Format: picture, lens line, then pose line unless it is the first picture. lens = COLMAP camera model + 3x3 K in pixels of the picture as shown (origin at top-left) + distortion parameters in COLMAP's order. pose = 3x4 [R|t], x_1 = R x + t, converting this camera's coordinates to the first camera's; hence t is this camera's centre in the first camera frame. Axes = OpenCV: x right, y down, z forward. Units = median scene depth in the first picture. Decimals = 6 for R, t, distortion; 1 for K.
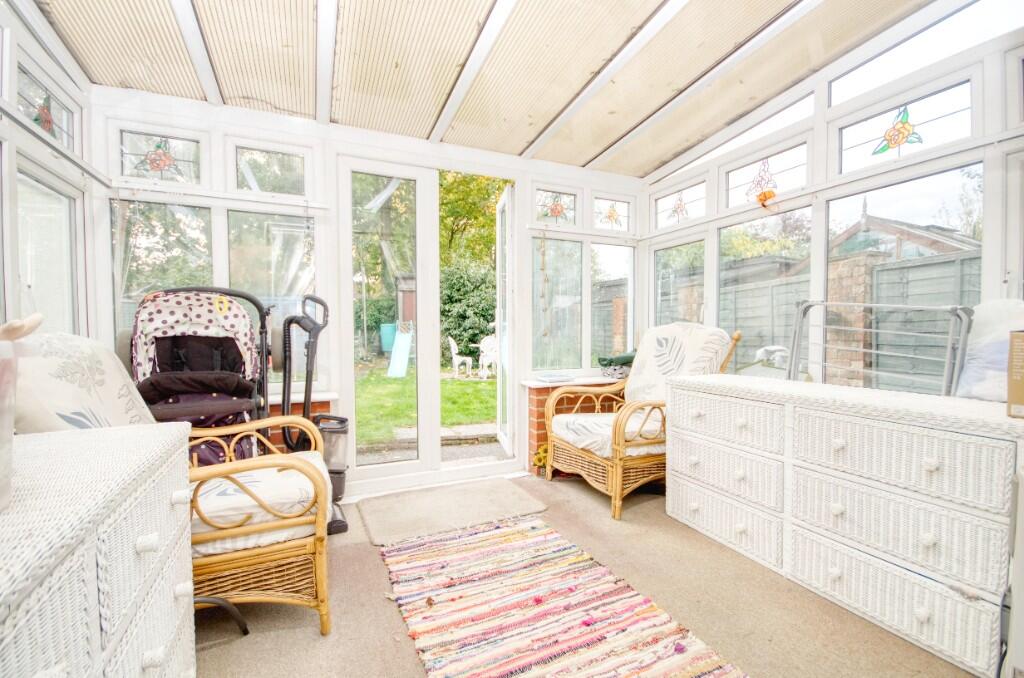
lens RADIAL K [[446.0, 0, 513.1], [0, 446.0, 340.7], [0, 0, 1]] dist [0.004099, 0.000015]
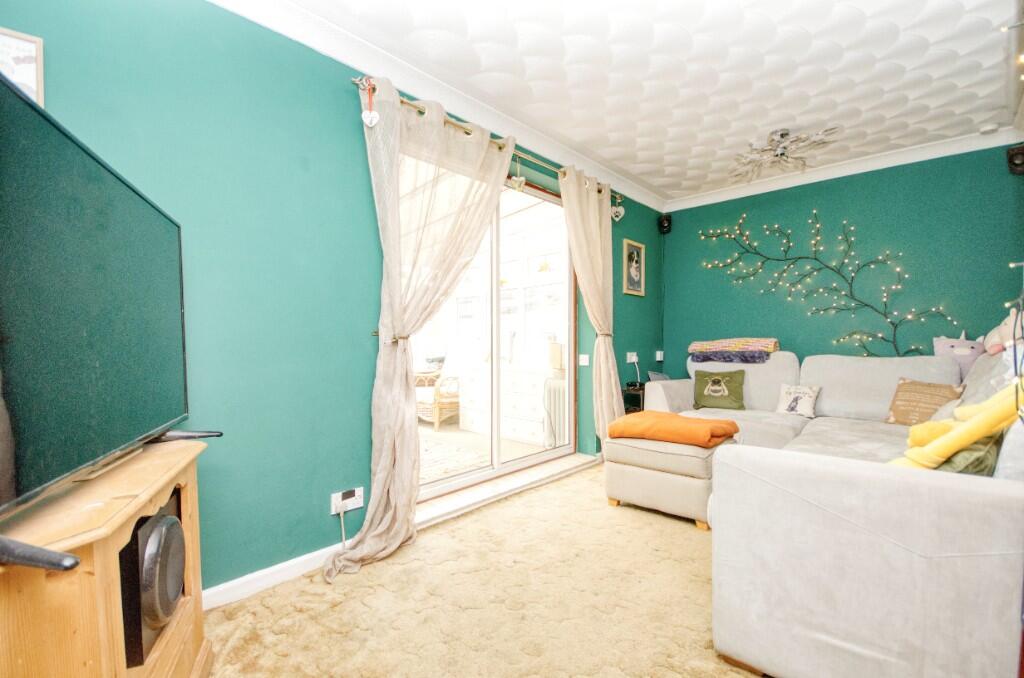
lens RADIAL K [[446.0, 0, 509.0], [0, 446.0, 341.7], [0, 0, 1]] dist [0.004099, 0.000015]
pose [[0.926841, -0.008972, 0.375346, -0.228837], [0.016041, 0.999748, -0.015713, 0.005202], [-0.375111, 0.020584, 0.926751, -1.047603]]
